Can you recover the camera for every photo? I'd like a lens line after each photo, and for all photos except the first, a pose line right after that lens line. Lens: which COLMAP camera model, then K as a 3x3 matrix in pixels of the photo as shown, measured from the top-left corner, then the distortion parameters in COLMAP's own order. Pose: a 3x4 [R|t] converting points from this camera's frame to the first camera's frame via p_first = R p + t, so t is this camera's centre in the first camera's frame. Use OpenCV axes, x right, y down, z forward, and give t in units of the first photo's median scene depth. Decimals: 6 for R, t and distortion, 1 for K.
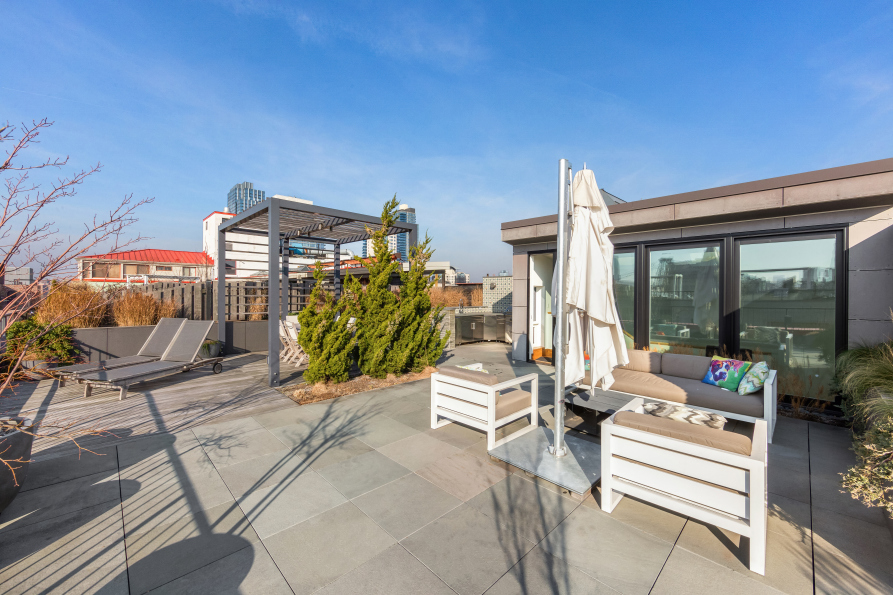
lens RADIAL K [[351.1, 0, 448.1], [0, 351.1, 295.7], [0, 0, 1]] dist [0.000773, 0.000034]
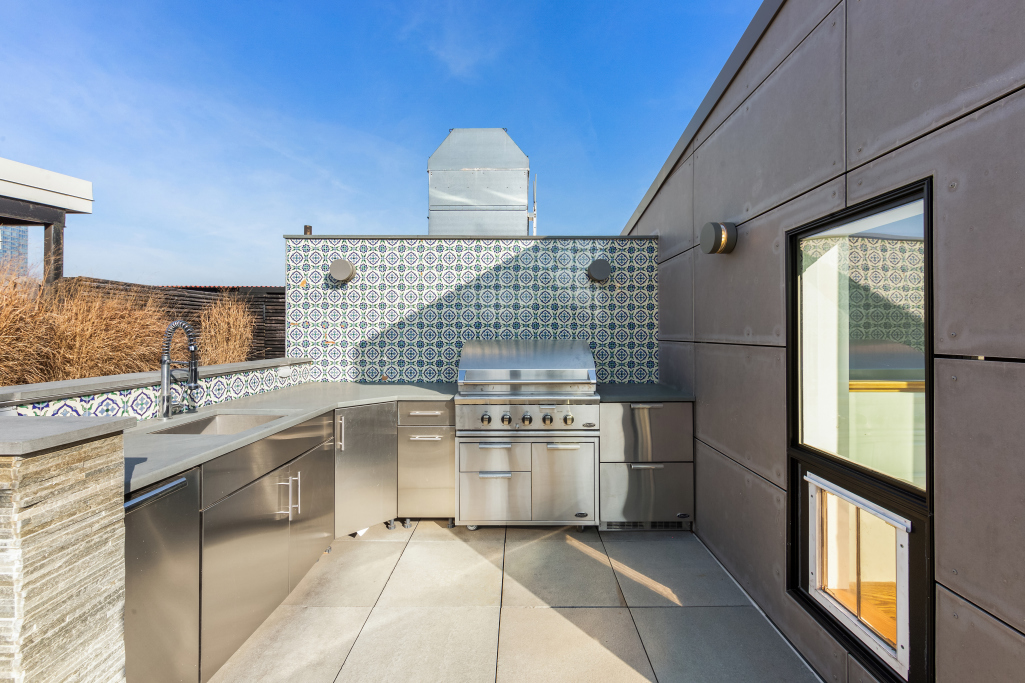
lens RADIAL K [[403.0, 0, 514.2], [0, 403.0, 339.0], [0, 0, 1]] dist [0.000773, 0.000034]
pose [[0.695594, -0.002278, 0.718432, 0.011877], [0.006072, 0.999978, -0.002707, 0.017923], [-0.718410, 0.006246, 0.695592, 0.720505]]
